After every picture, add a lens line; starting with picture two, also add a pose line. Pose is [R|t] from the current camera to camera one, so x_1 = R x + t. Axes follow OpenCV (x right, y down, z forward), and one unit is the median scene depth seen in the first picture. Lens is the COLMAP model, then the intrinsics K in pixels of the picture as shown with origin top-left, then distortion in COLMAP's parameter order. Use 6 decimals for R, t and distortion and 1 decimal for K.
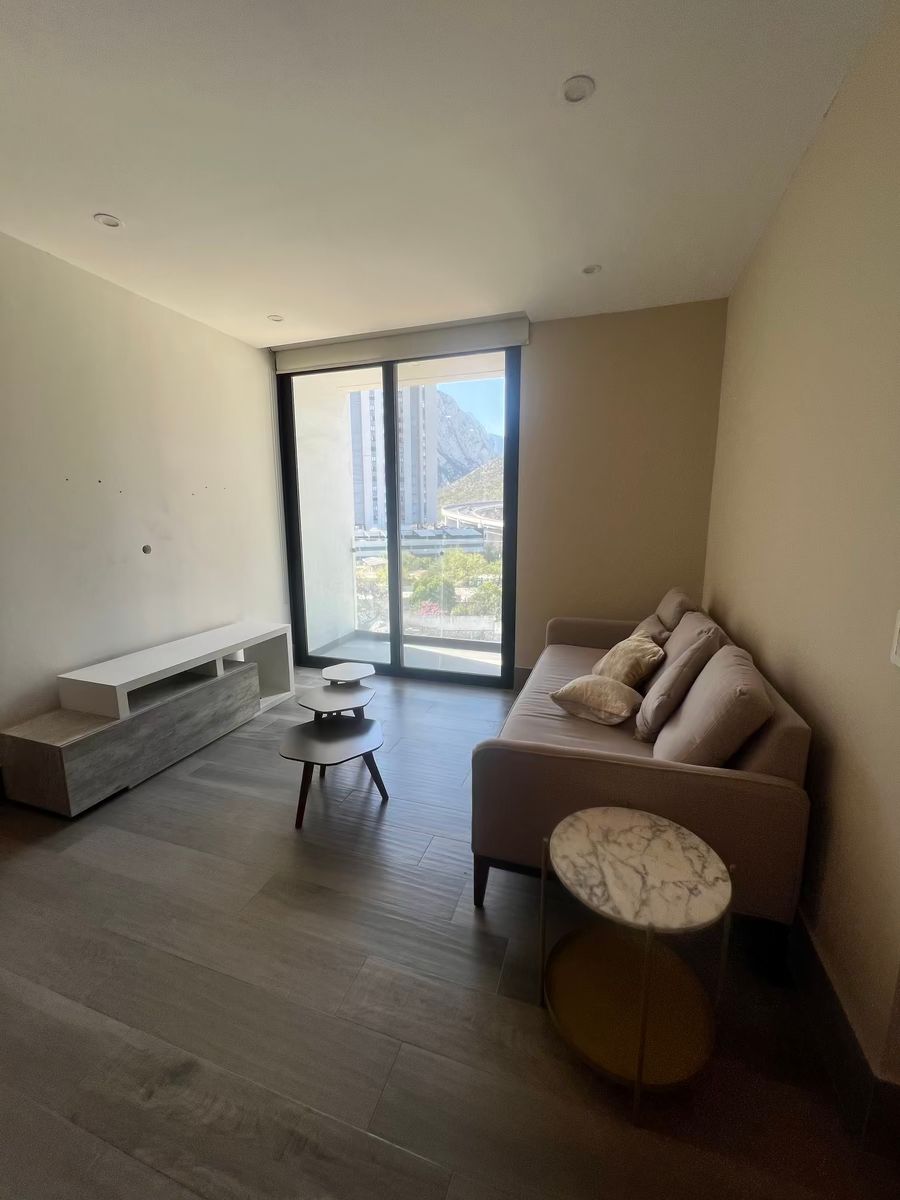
lens RADIAL K [[482.7, 0, 448.5], [0, 482.7, 597.6], [0, 0, 1]] dist [0.004007, 0.000196]
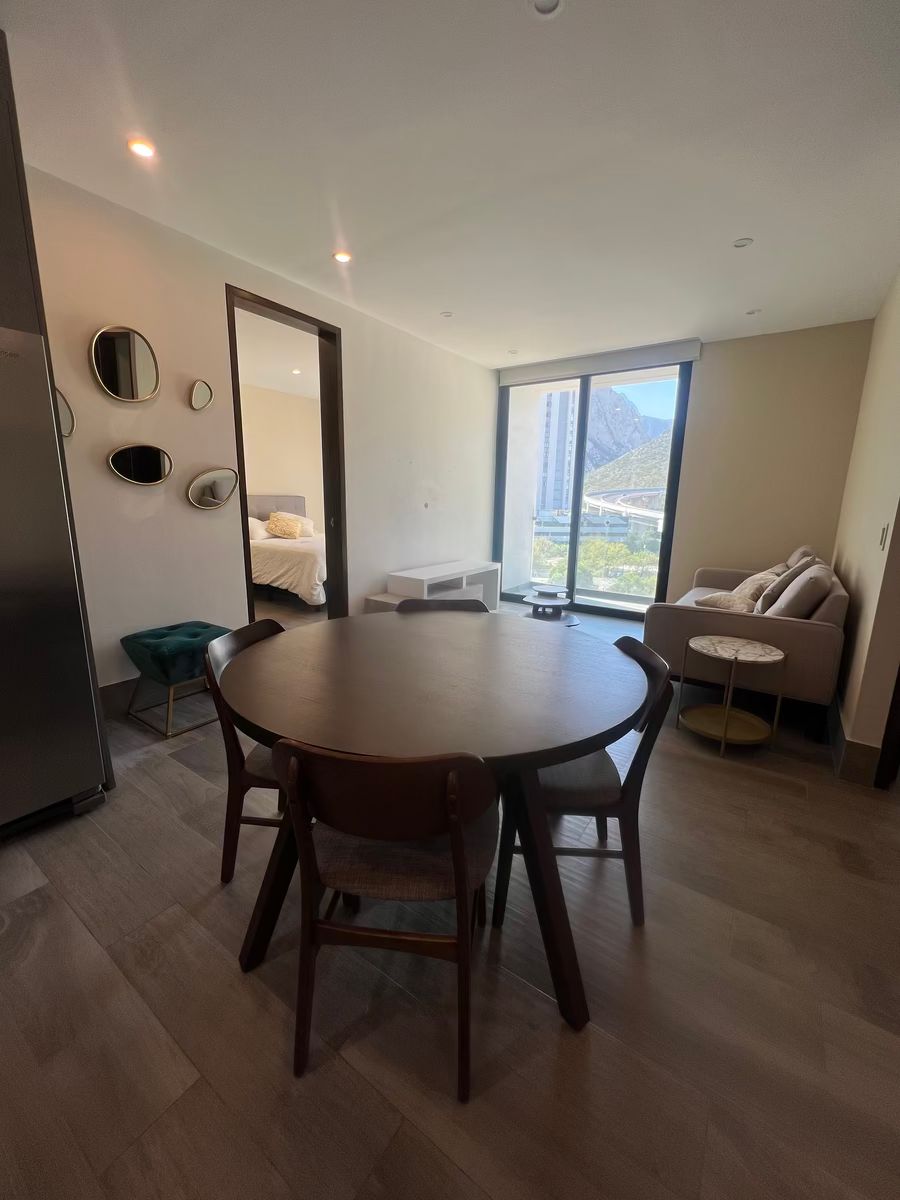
lens RADIAL K [[482.7, 0, 448.9], [0, 482.7, 598.6], [0, 0, 1]] dist [0.004007, 0.000196]
pose [[0.960810, 0.077042, -0.266285, -0.075347], [-0.068954, 0.996833, 0.039607, 0.105260], [0.268493, -0.019693, 0.963080, -0.397560]]
